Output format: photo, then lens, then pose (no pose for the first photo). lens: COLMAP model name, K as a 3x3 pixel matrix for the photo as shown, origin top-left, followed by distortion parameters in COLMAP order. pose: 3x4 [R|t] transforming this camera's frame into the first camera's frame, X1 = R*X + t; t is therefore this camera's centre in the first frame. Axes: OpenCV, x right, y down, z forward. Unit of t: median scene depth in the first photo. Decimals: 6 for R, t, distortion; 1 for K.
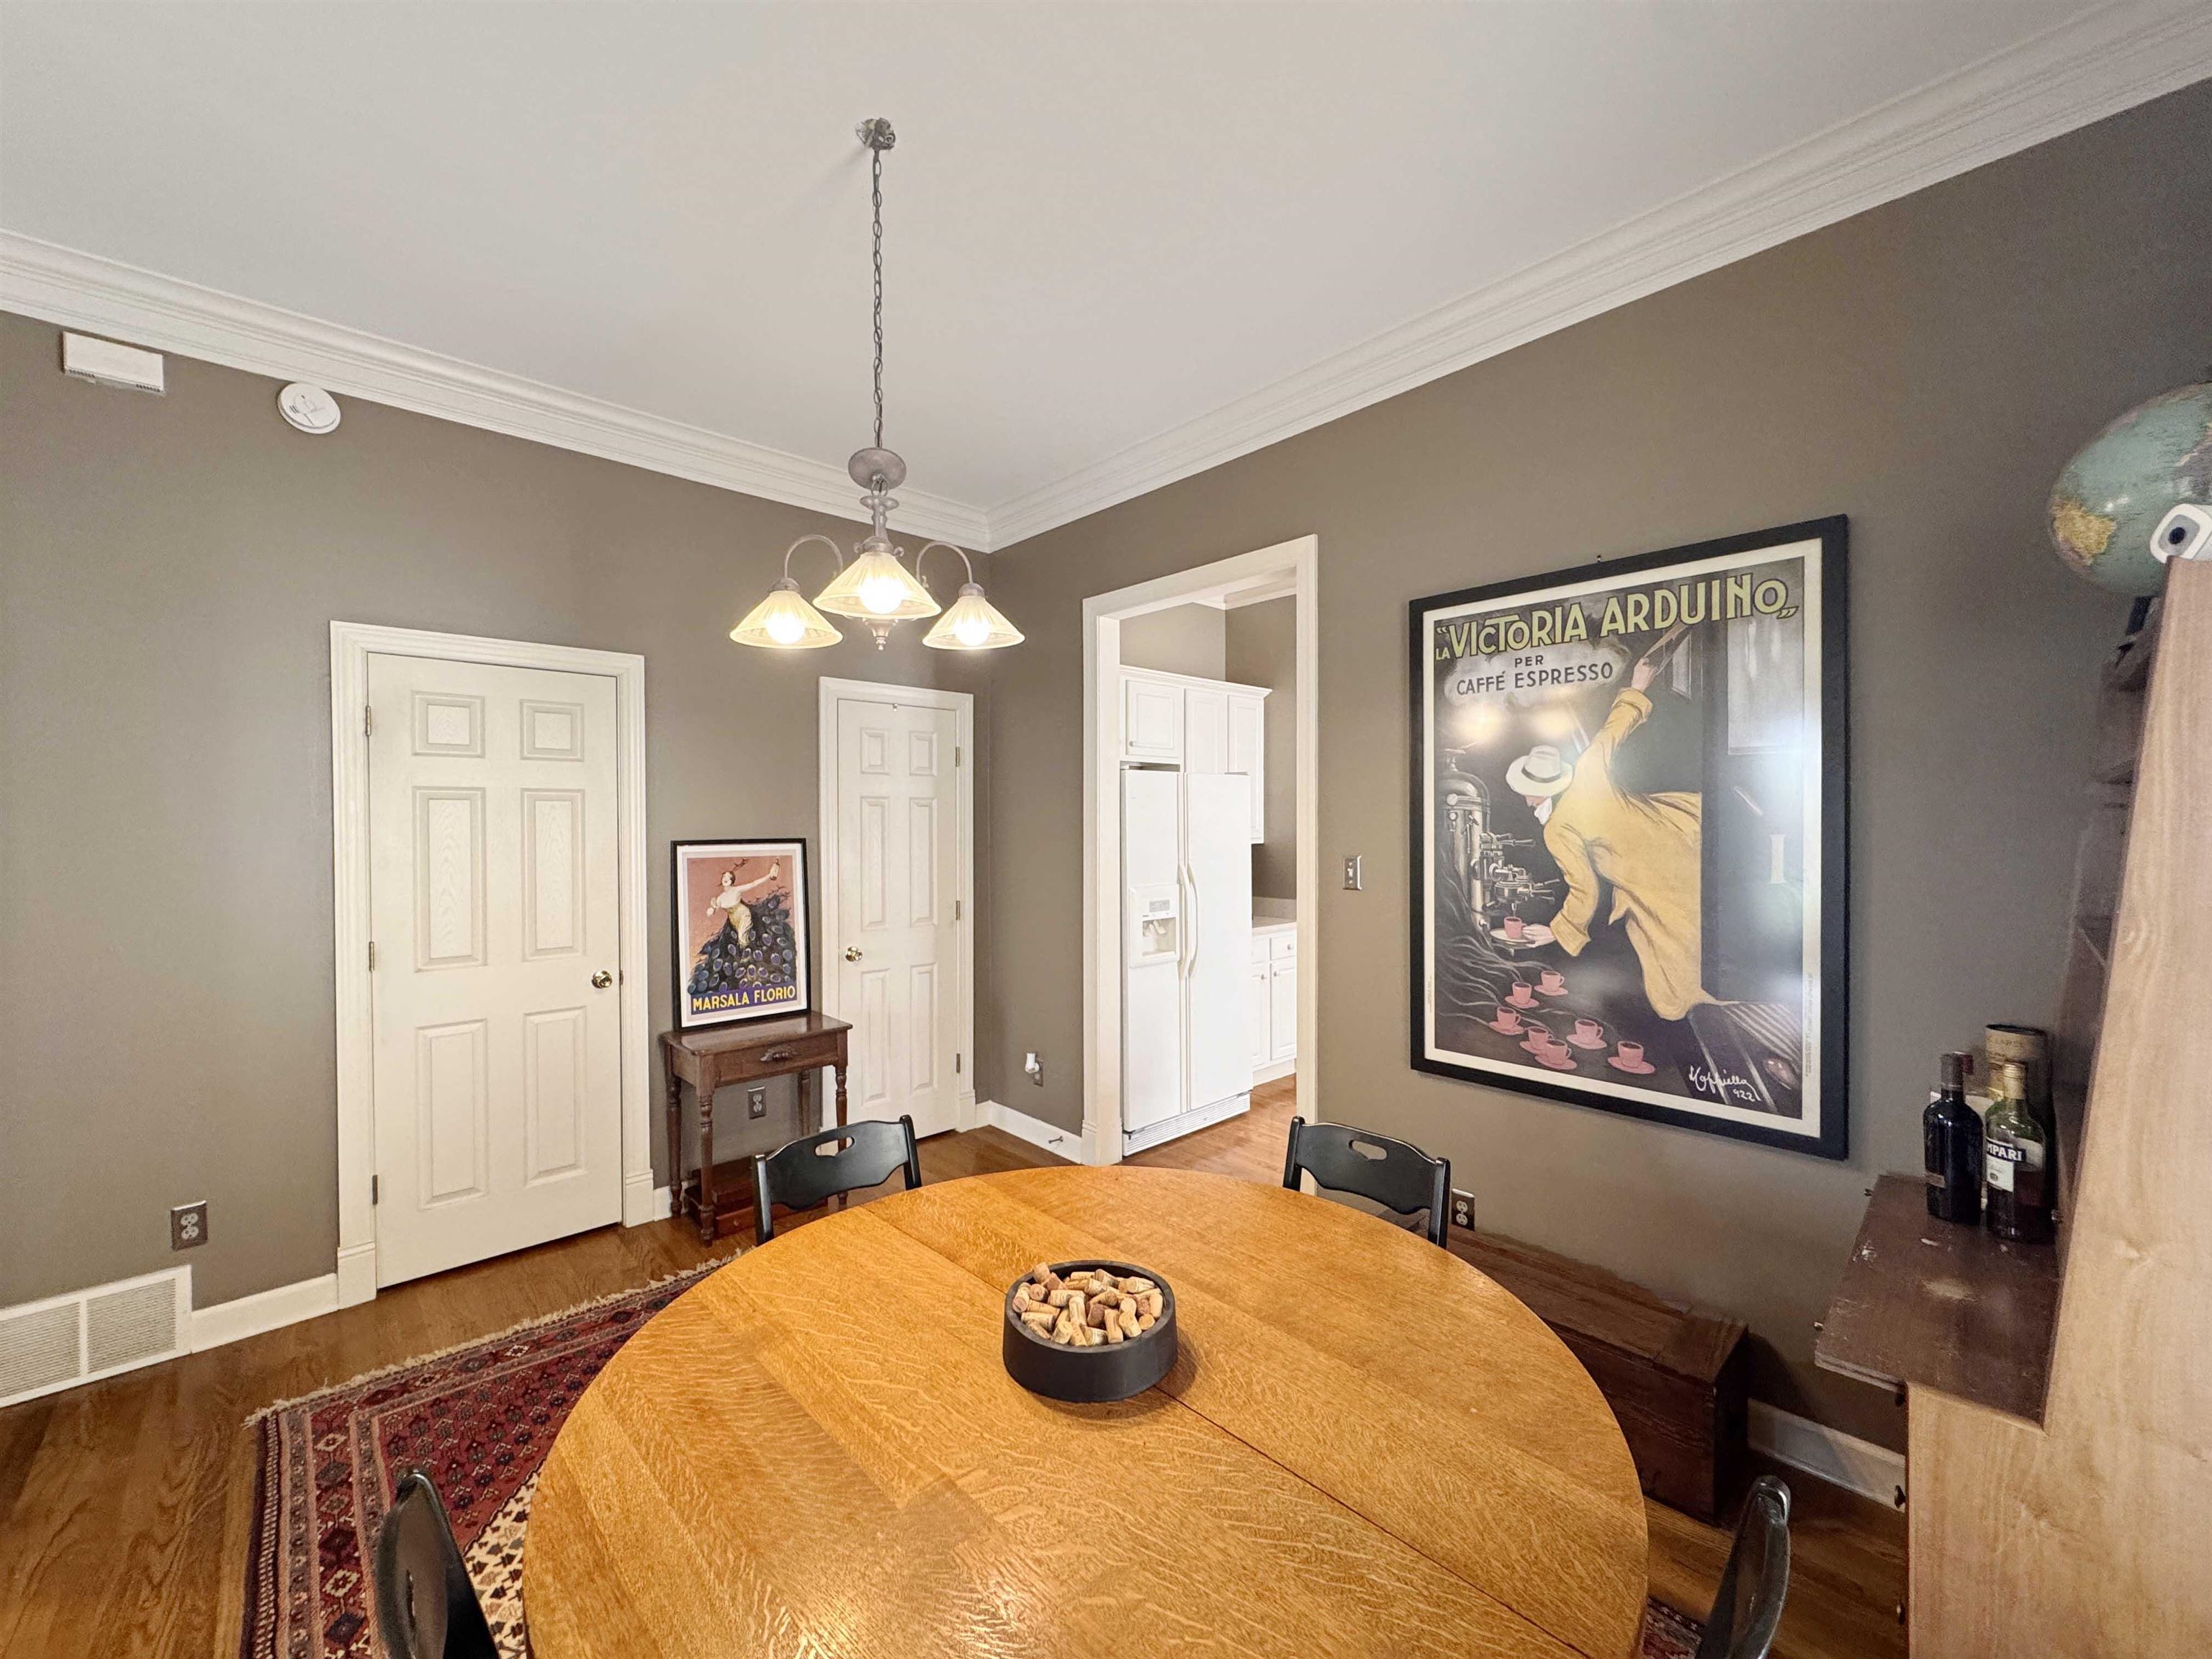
lens RADIAL K [[885.3, 0, 1099.9], [0, 885.3, 820.1], [0, 0, 1]] dist [-0.000563, -0.000159]
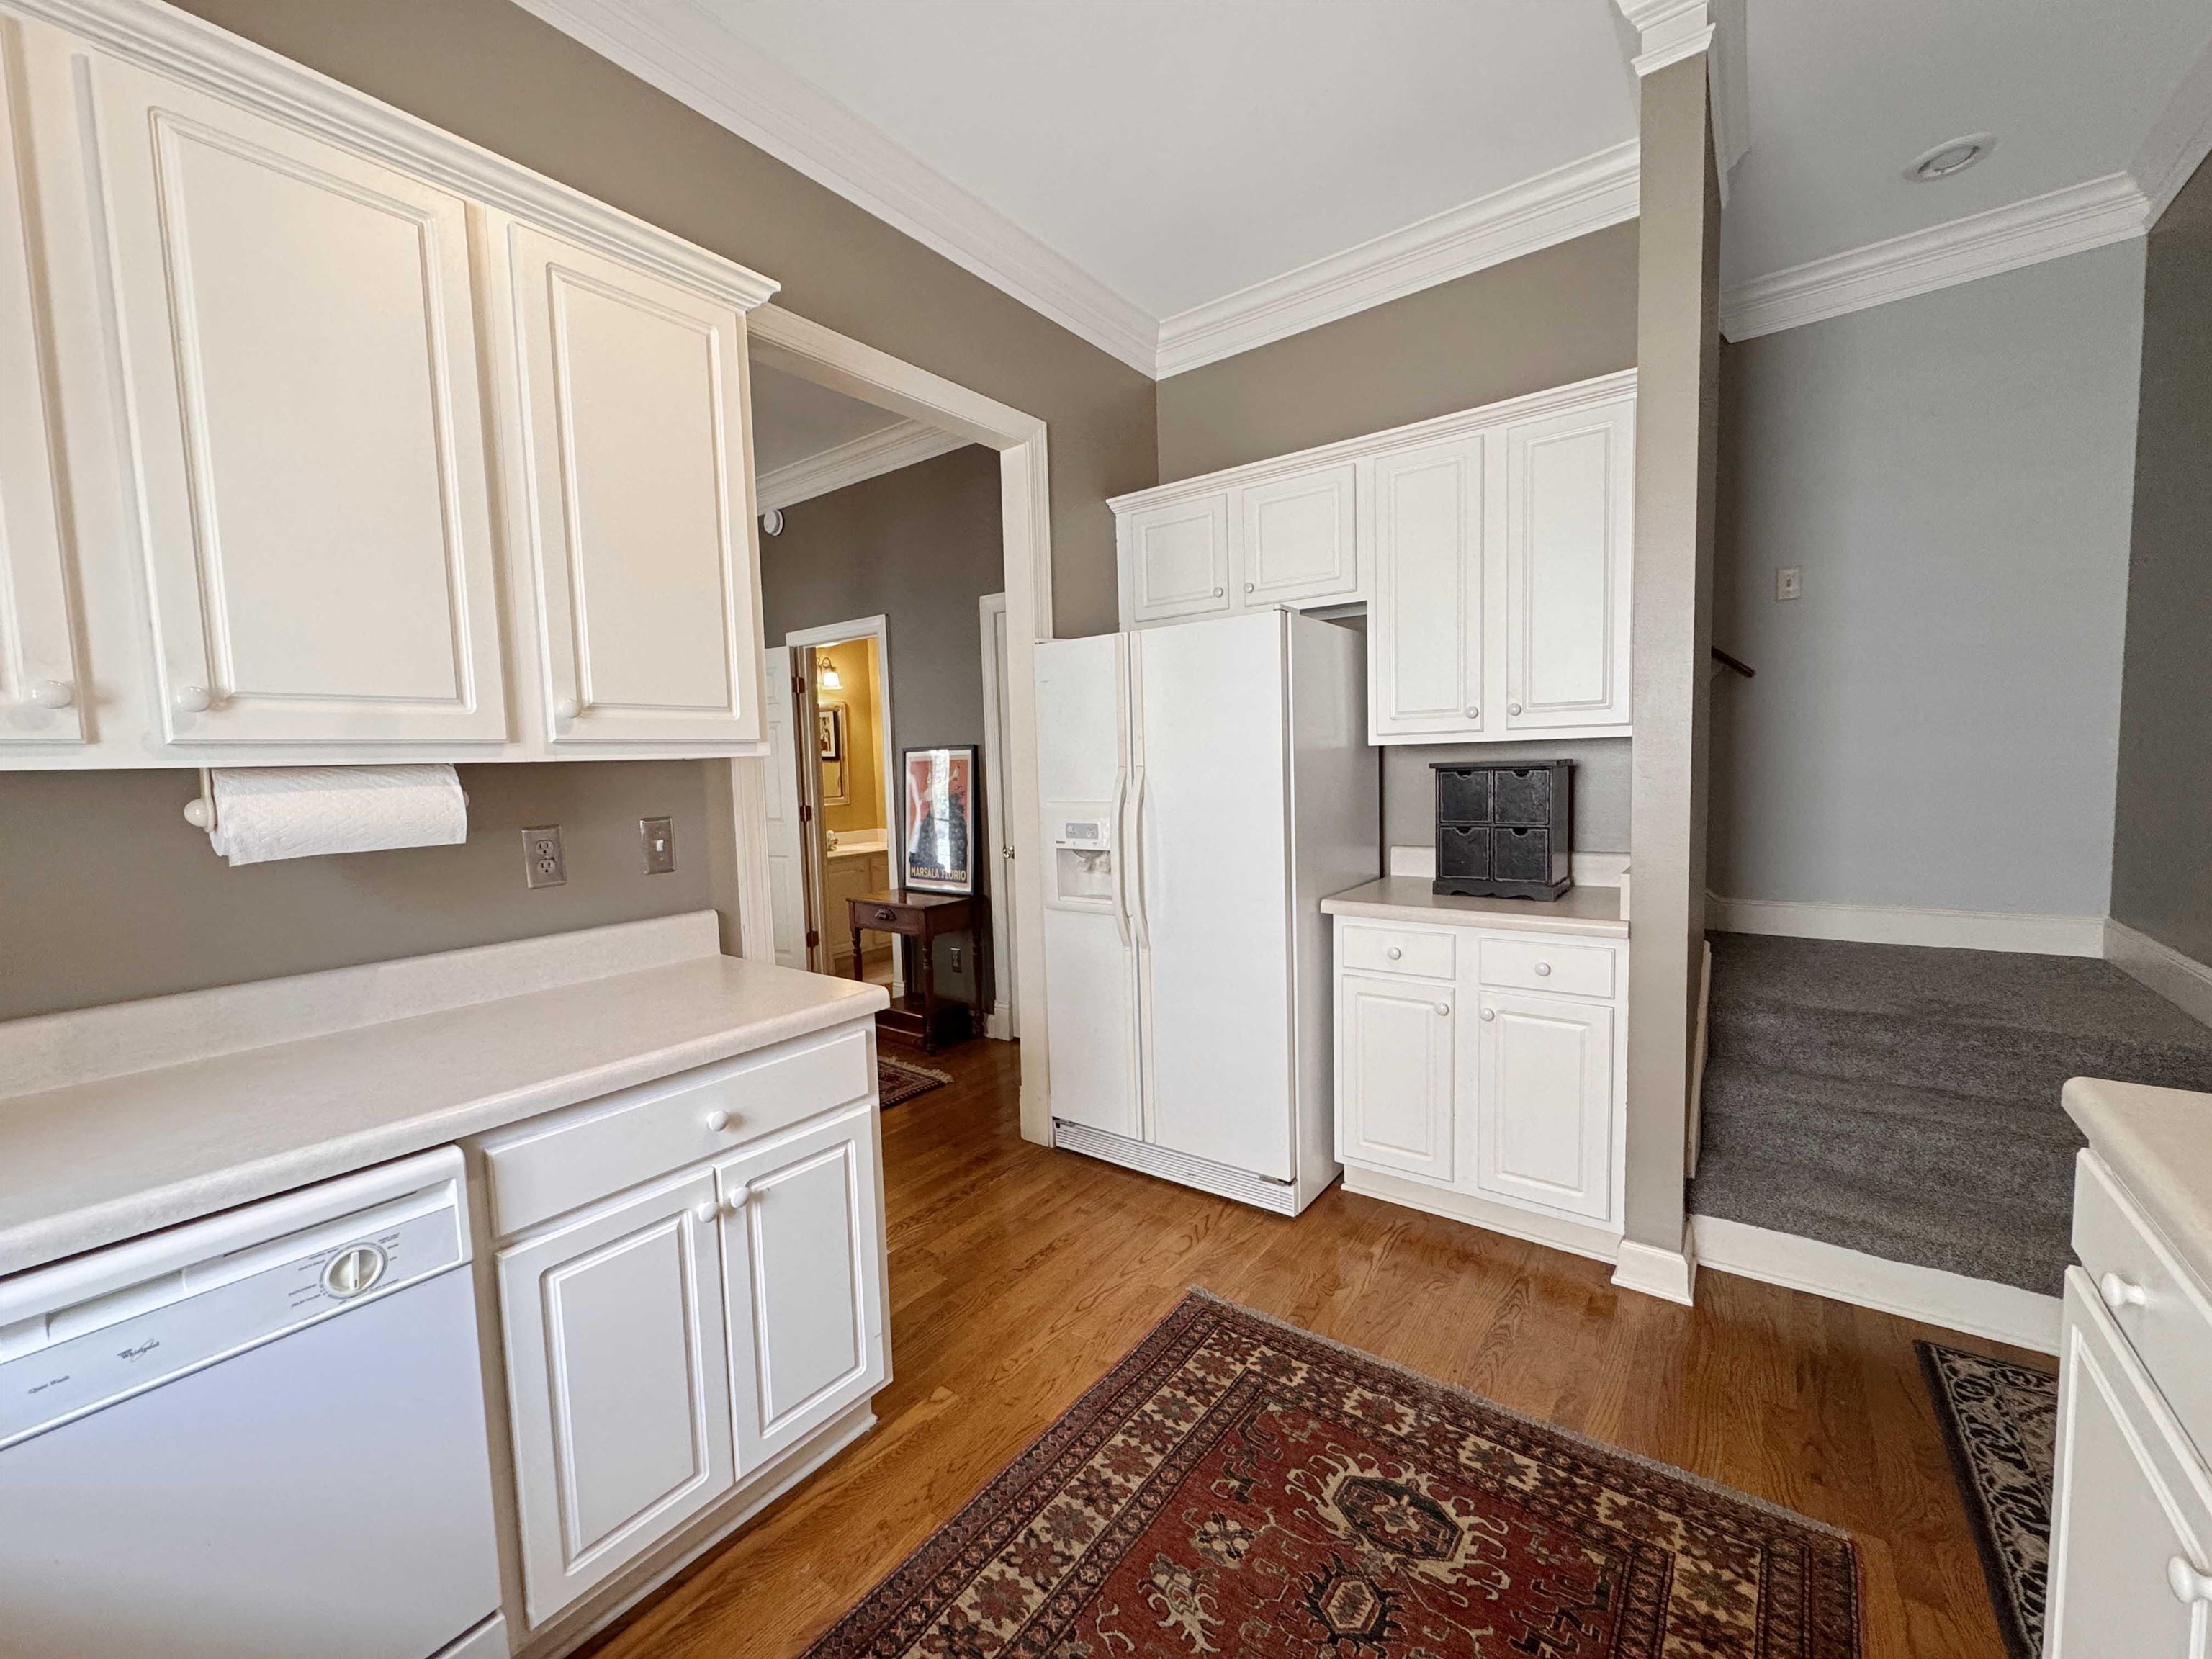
lens RADIAL K [[898.0, 0, 1097.9], [0, 898.0, 818.3], [0, 0, 1]] dist [-0.000417, -0.000066]
pose [[0.188602, 0.065966, -0.979836, 1.218023], [0.028996, 0.996932, 0.072699, 0.055490], [0.981625, -0.042122, 0.186111, 1.390131]]
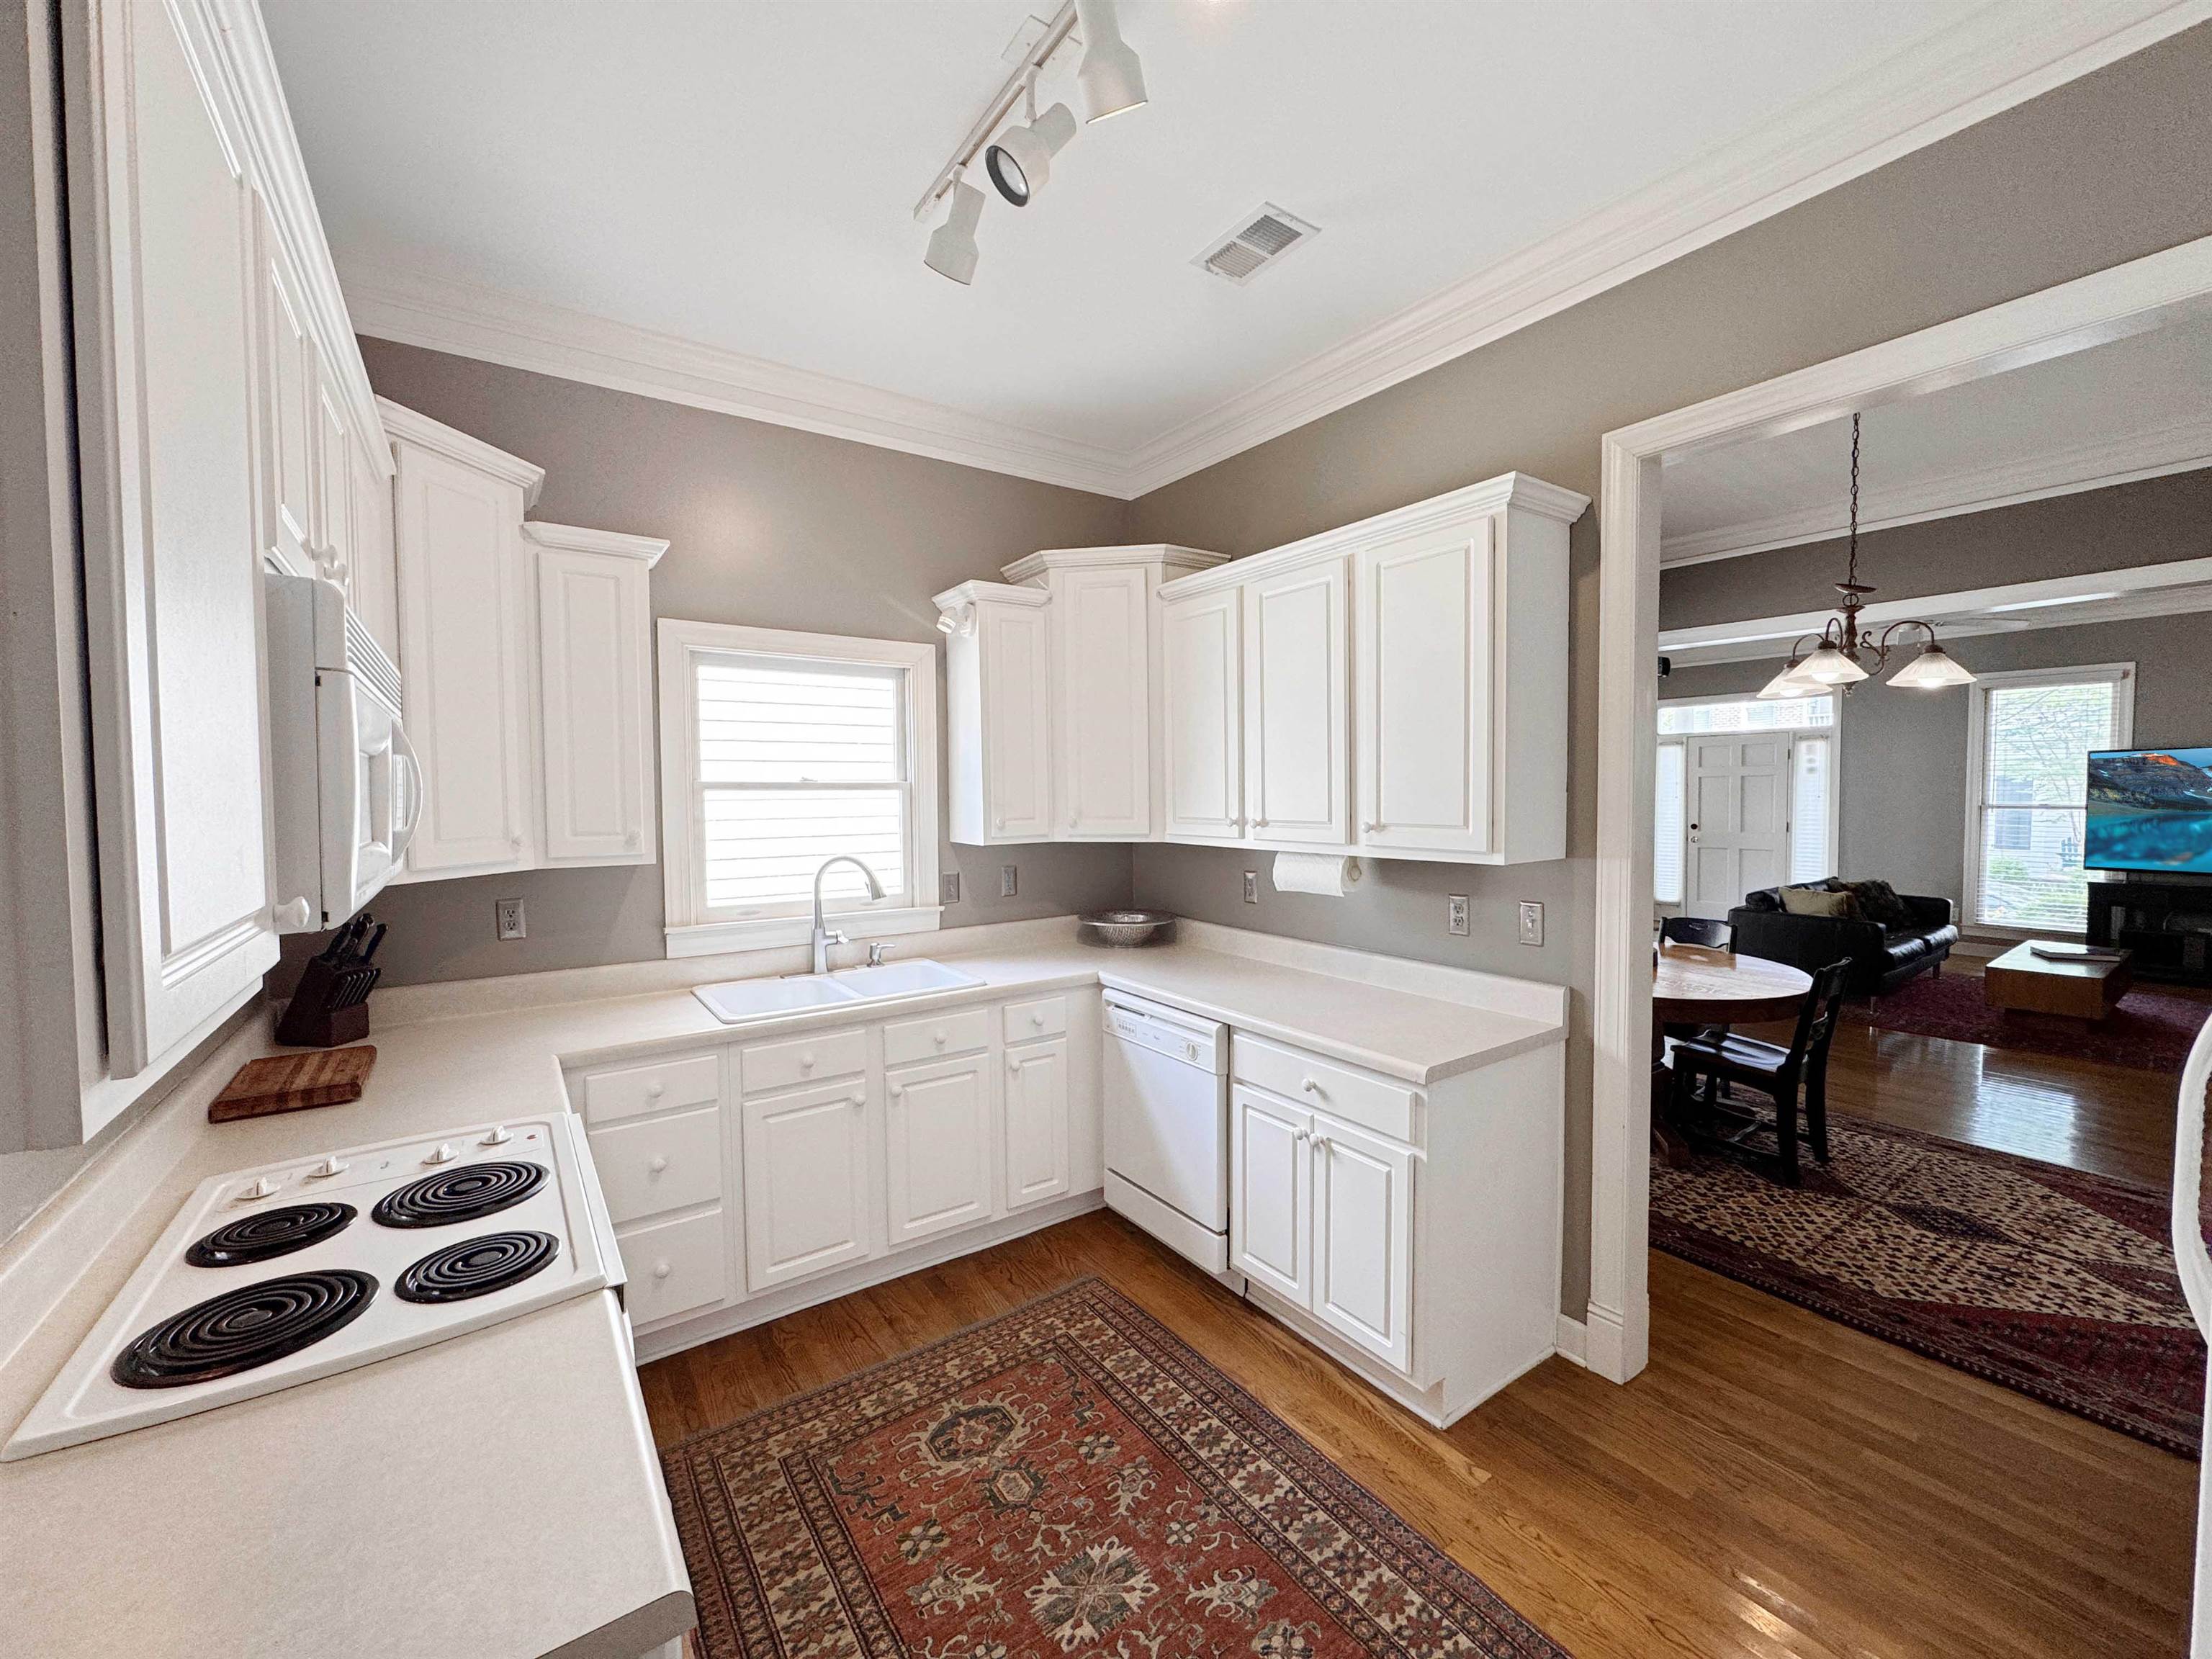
lens RADIAL K [[886.7, 0, 1120.8], [0, 886.7, 825.7], [0, 0, 1]] dist [-0.000323, -0.000239]
pose [[-0.992844, 0.007200, 0.119201, 0.721941], [0.012500, 0.998963, 0.043774, -0.033515], [-0.118762, 0.044951, -0.991905, 2.166980]]
